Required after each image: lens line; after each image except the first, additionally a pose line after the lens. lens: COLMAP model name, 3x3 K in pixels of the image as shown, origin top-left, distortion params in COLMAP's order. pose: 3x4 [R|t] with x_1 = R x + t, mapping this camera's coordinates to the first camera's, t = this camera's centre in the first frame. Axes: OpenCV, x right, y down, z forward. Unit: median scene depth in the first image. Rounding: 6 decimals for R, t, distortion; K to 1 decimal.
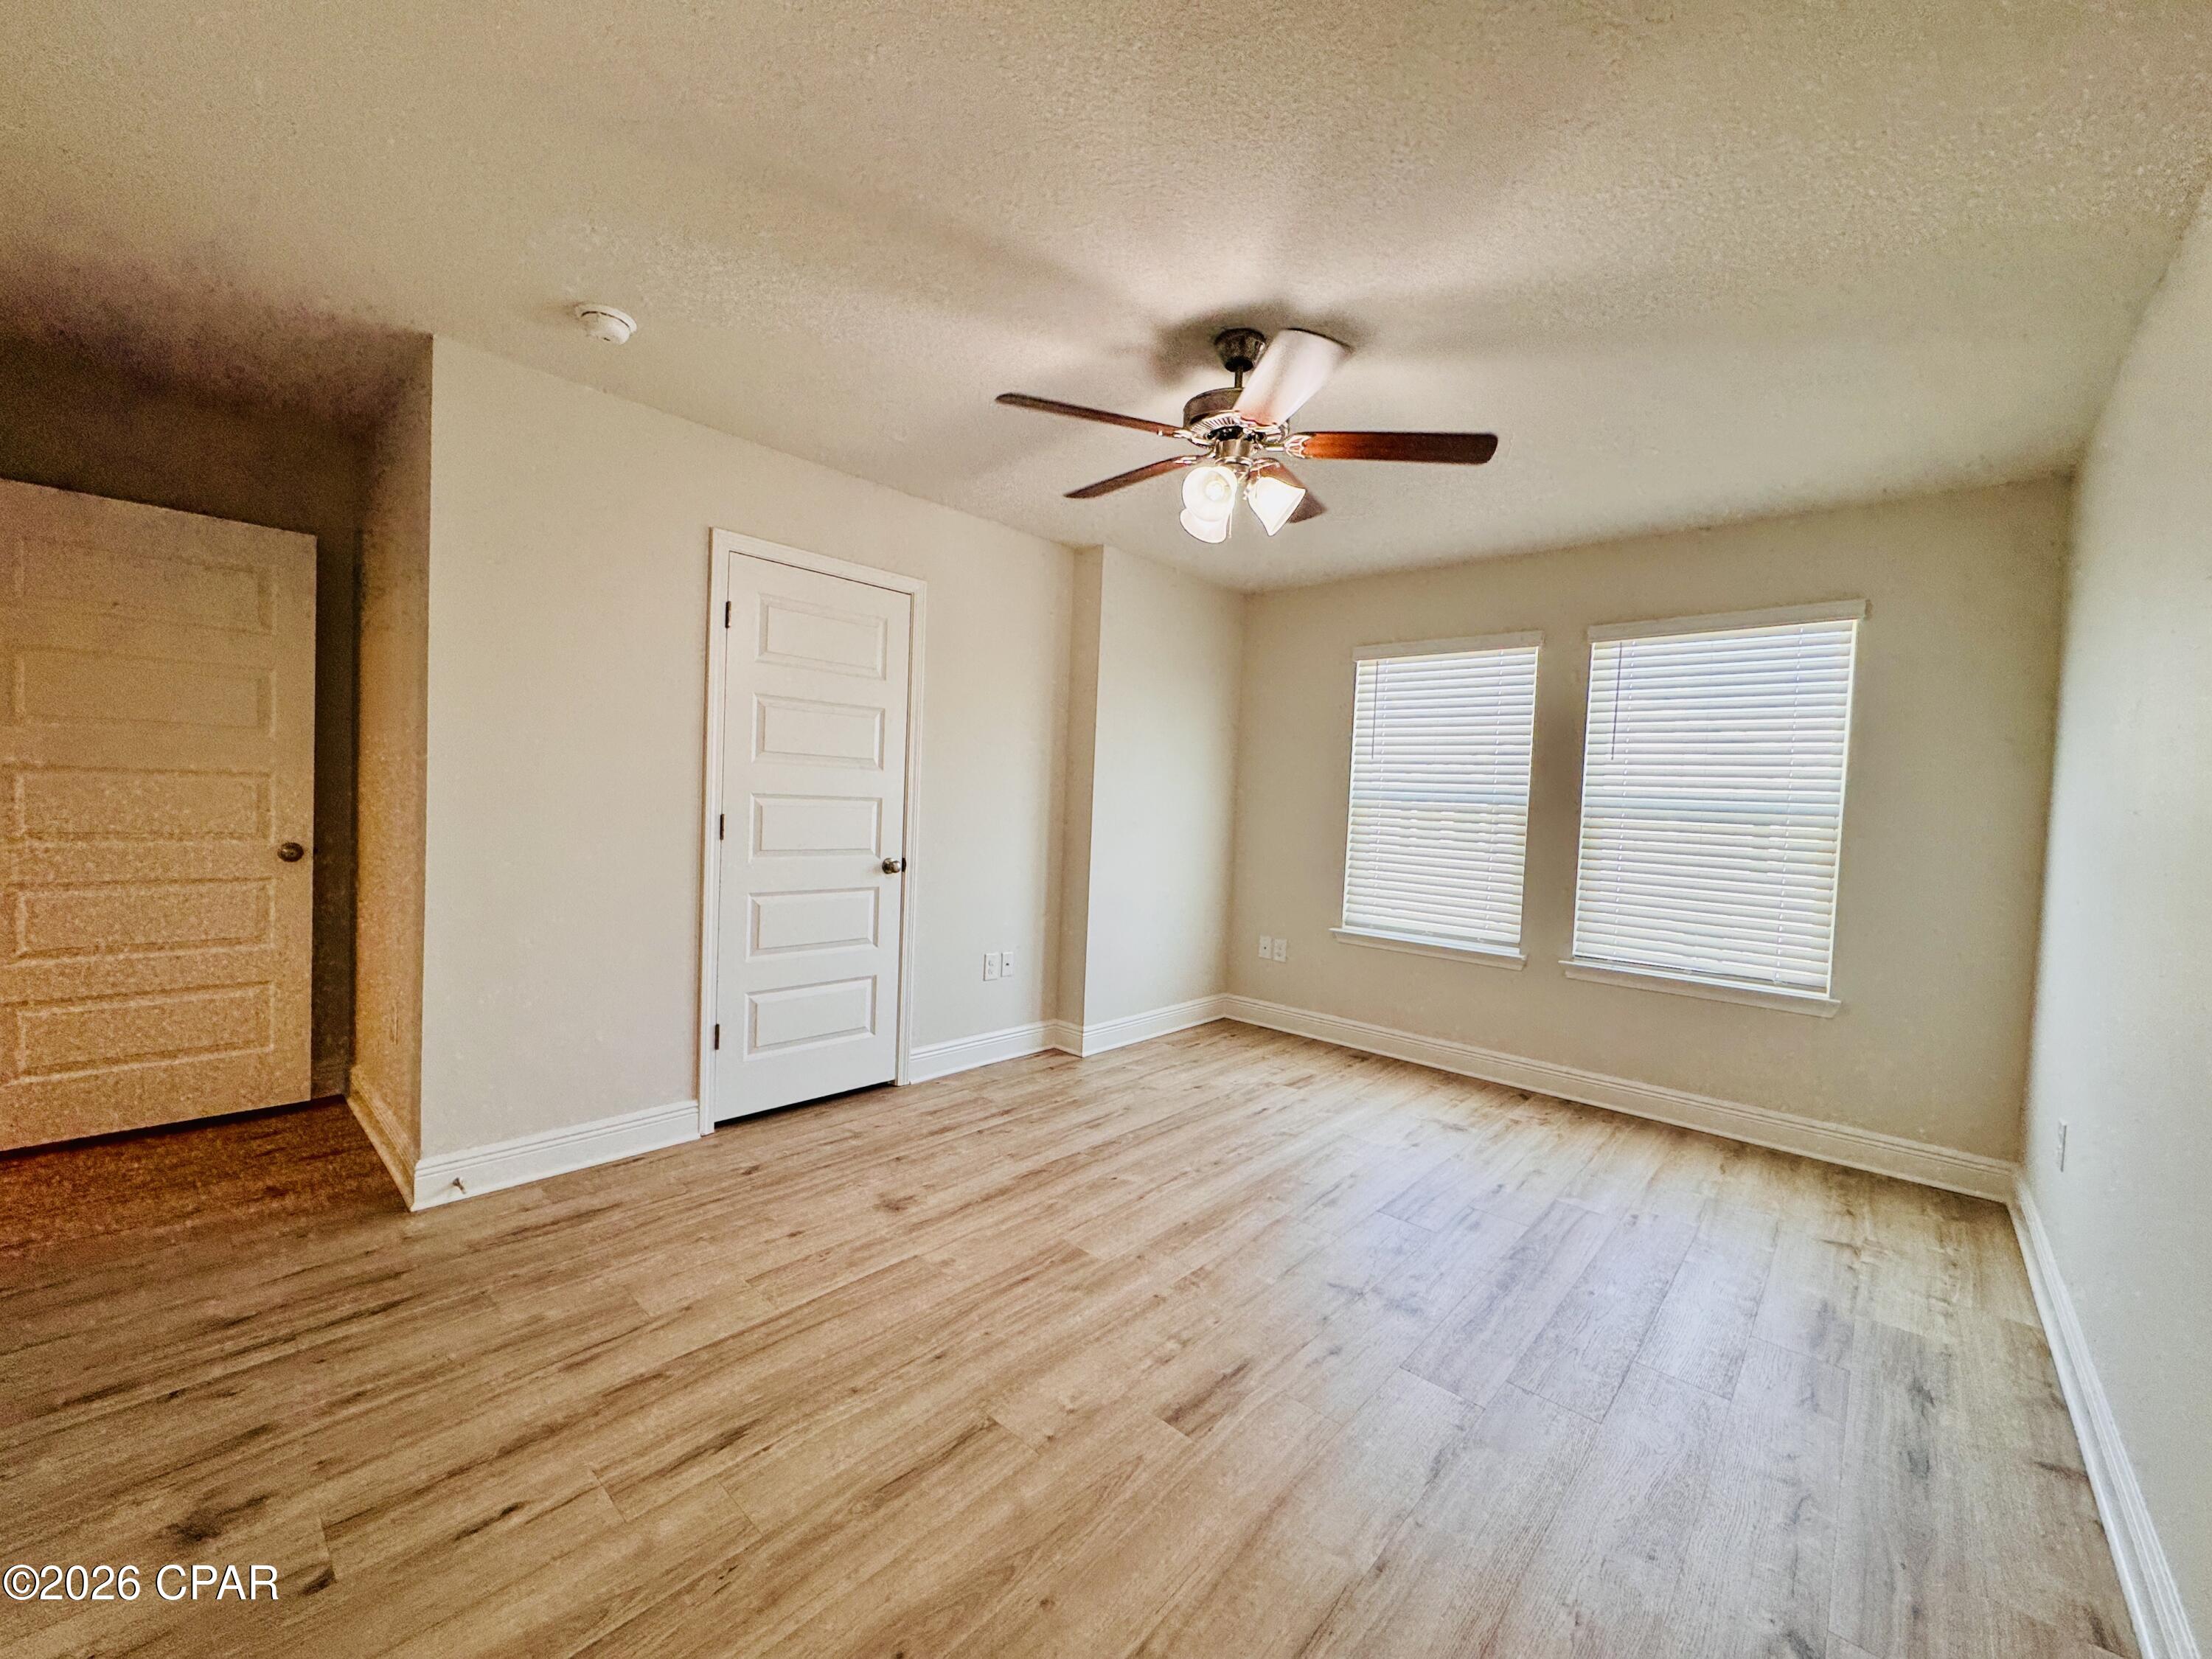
lens RADIAL K [[882.2, 0, 1108.0], [0, 882.2, 820.7], [0, 0, 1]] dist [0.000317, -0.001155]
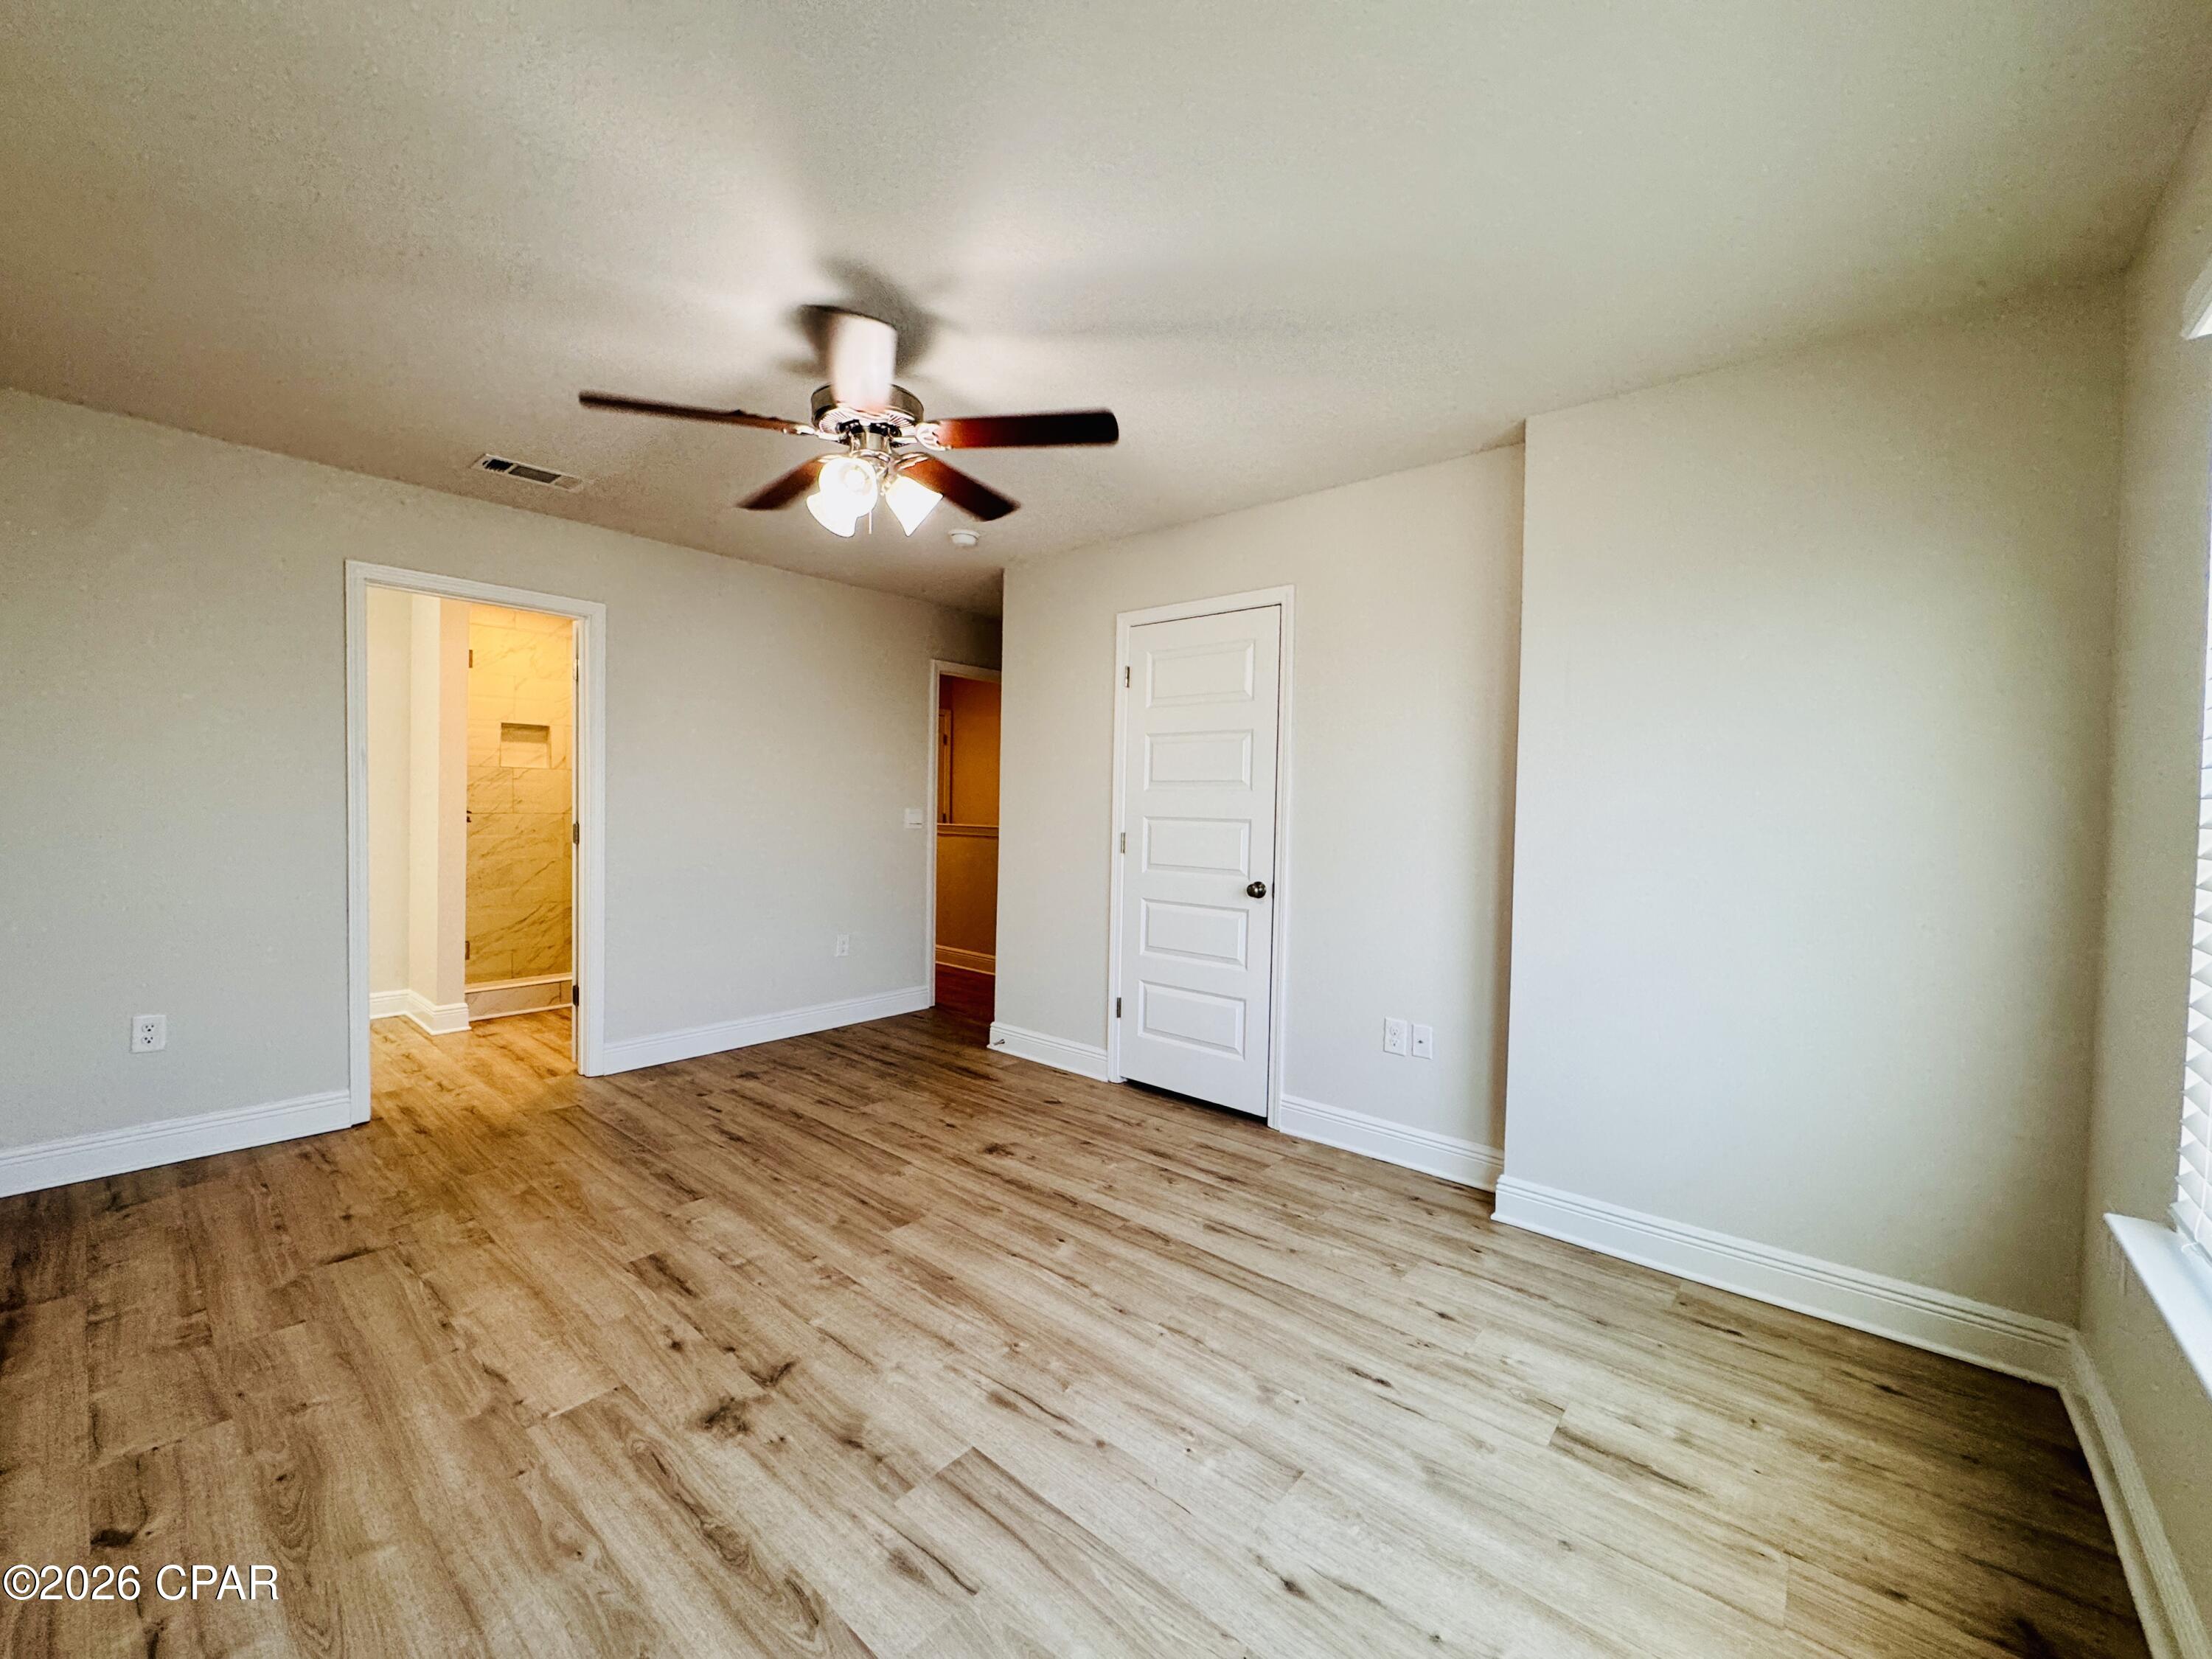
lens RADIAL K [[882.2, 0, 1099.5], [0, 882.2, 815.4], [0, 0, 1]] dist [0.000317, -0.001155]
pose [[0.019651, -0.033321, -0.999252, 0.910238], [-0.043427, 0.998473, -0.034149, 0.013935], [0.998863, 0.044065, 0.018174, 1.019305]]
